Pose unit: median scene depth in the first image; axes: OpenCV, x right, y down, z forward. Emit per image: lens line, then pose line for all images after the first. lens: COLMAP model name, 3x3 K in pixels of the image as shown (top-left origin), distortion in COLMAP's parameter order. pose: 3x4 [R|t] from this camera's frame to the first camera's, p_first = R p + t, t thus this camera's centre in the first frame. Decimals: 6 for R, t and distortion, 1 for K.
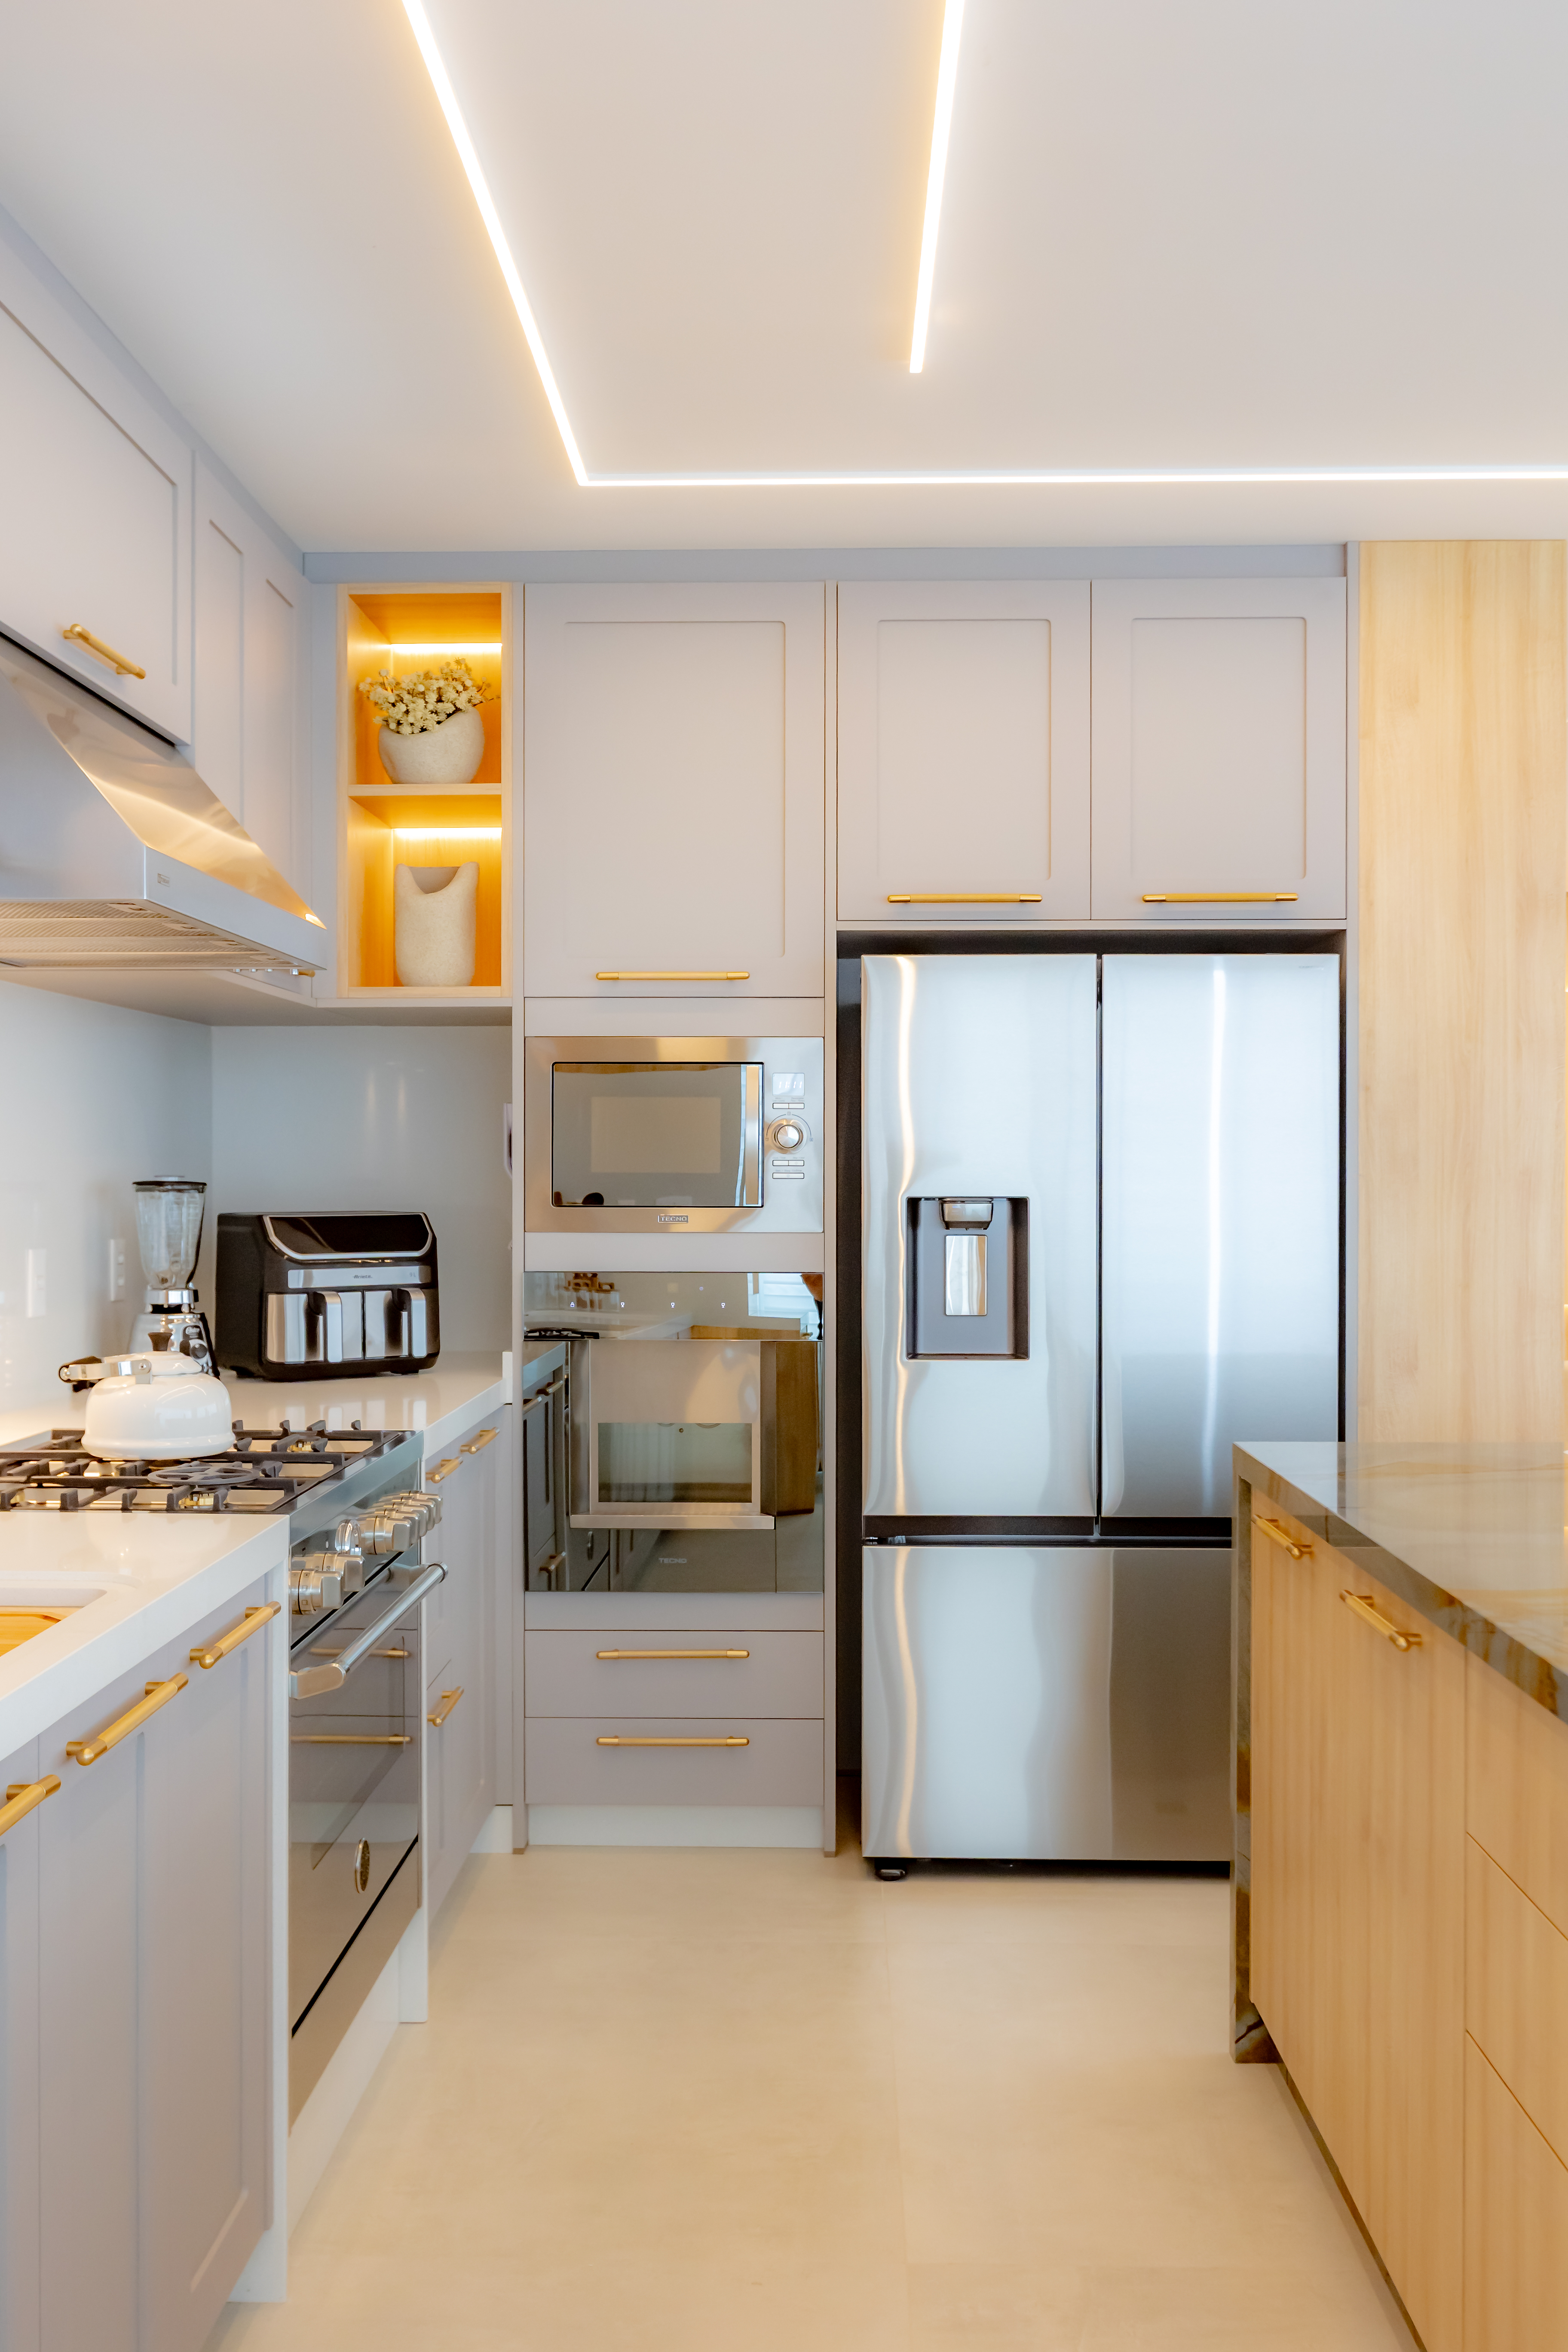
lens RADIAL K [[2254.4, 0, 784.0], [0, 2254.4, 1176.0], [0, 0, 1]] dist [0.008552, 0.003000]
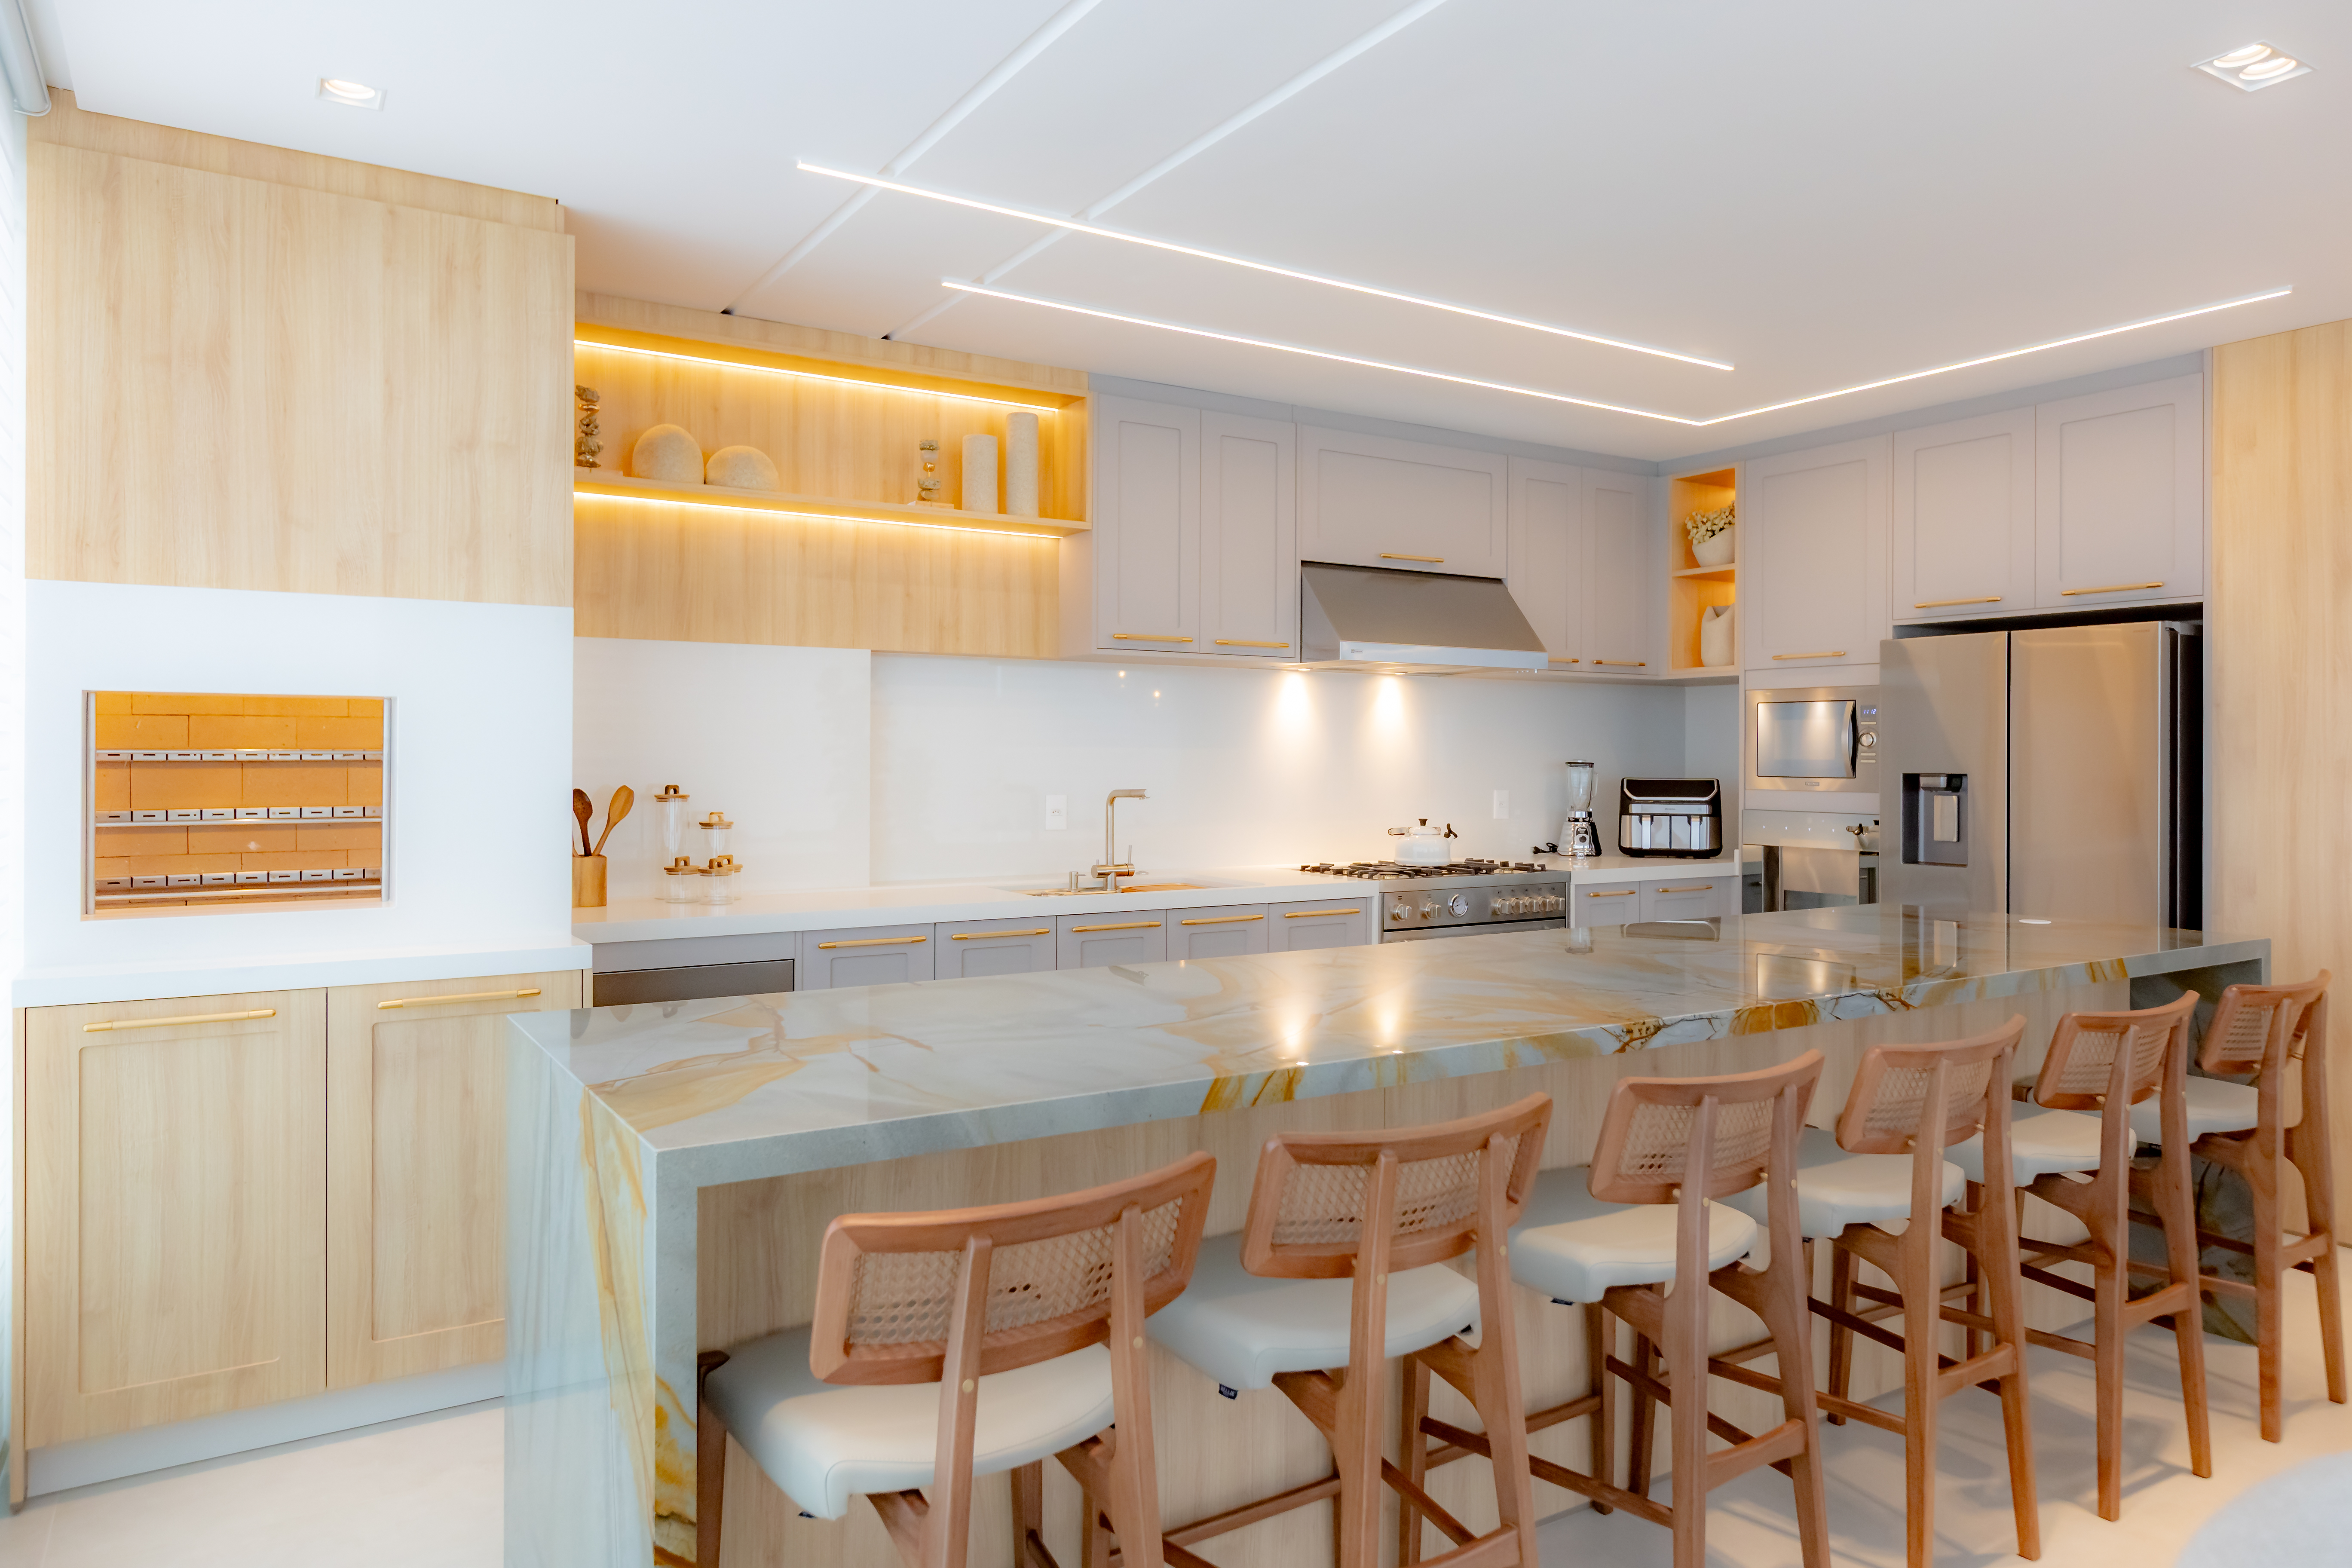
lens RADIAL K [[1524.6, 0, 1164.8], [0, 1524.6, 746.6], [0, 0, 1]] dist [0.004423, -0.001363]
pose [[0.547555, -0.003387, -0.836763, 0.730383], [-0.006066, 0.999949, -0.008017, 0.001553], [0.836748, 0.009465, 0.547507, -0.155079]]
